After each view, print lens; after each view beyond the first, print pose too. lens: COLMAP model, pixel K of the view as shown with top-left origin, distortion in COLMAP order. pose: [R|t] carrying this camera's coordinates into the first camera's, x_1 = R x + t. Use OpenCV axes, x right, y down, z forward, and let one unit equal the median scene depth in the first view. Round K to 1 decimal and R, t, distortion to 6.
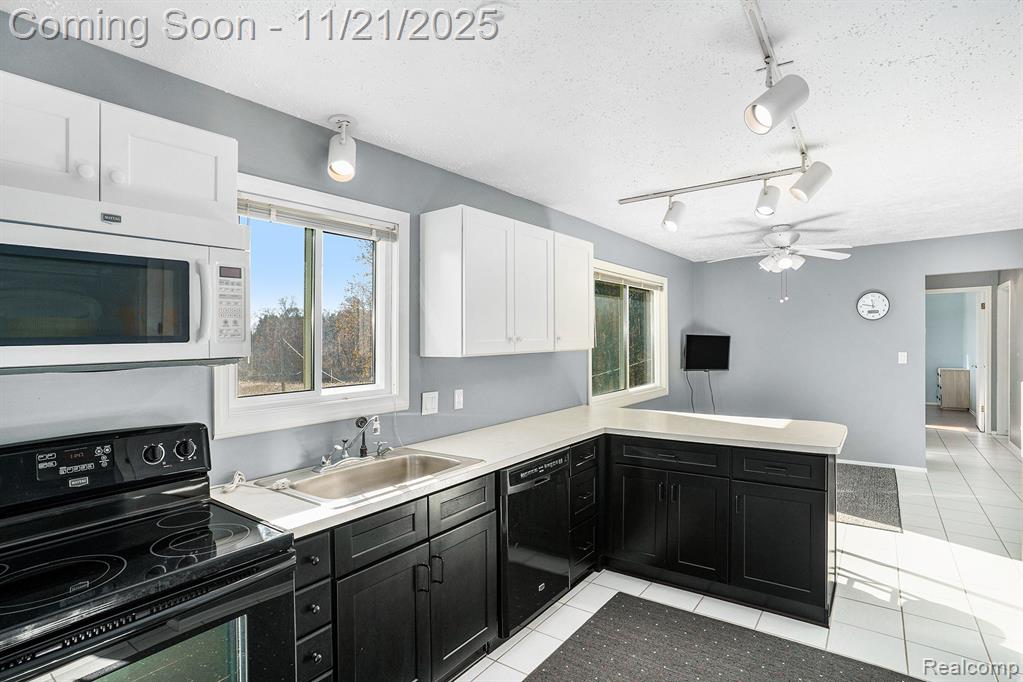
lens RADIAL K [[513.9, 0, 513.7], [0, 513.9, 342.9], [0, 0, 1]] dist [-0.089423, 0.048791]
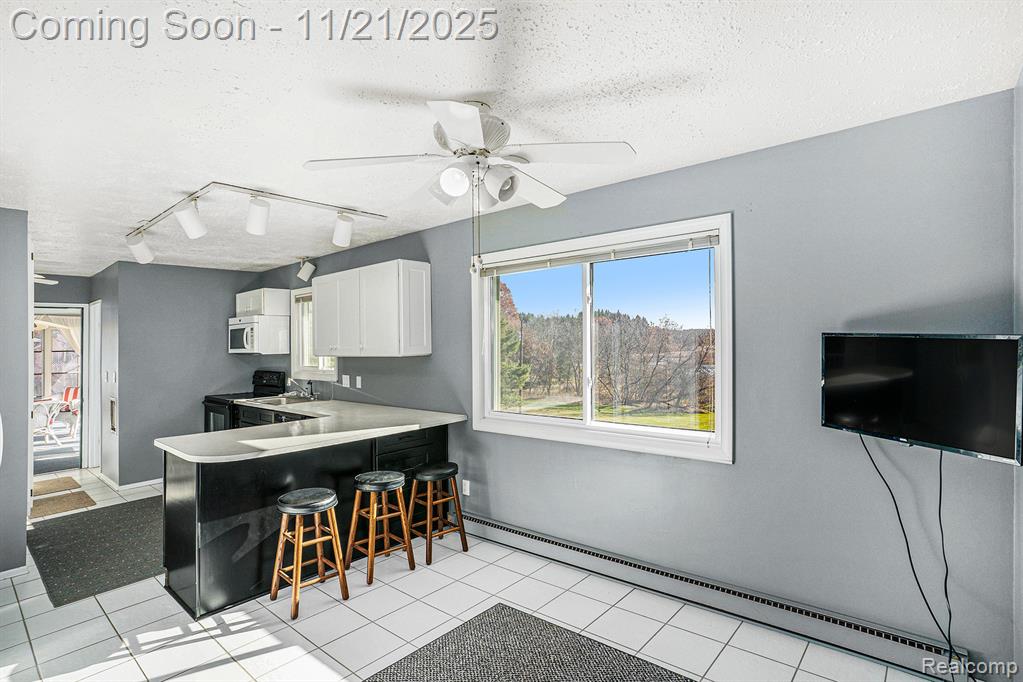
lens RADIAL K [[513.9, 0, 513.7], [0, 513.9, 342.9], [0, 0, 1]] dist [-0.089423, 0.048791]
pose [[-0.085189, 0.008857, -0.996325, 1.523325], [0.005212, 0.999951, 0.008444, -0.028745], [0.996351, -0.004474, -0.085231, 1.681648]]
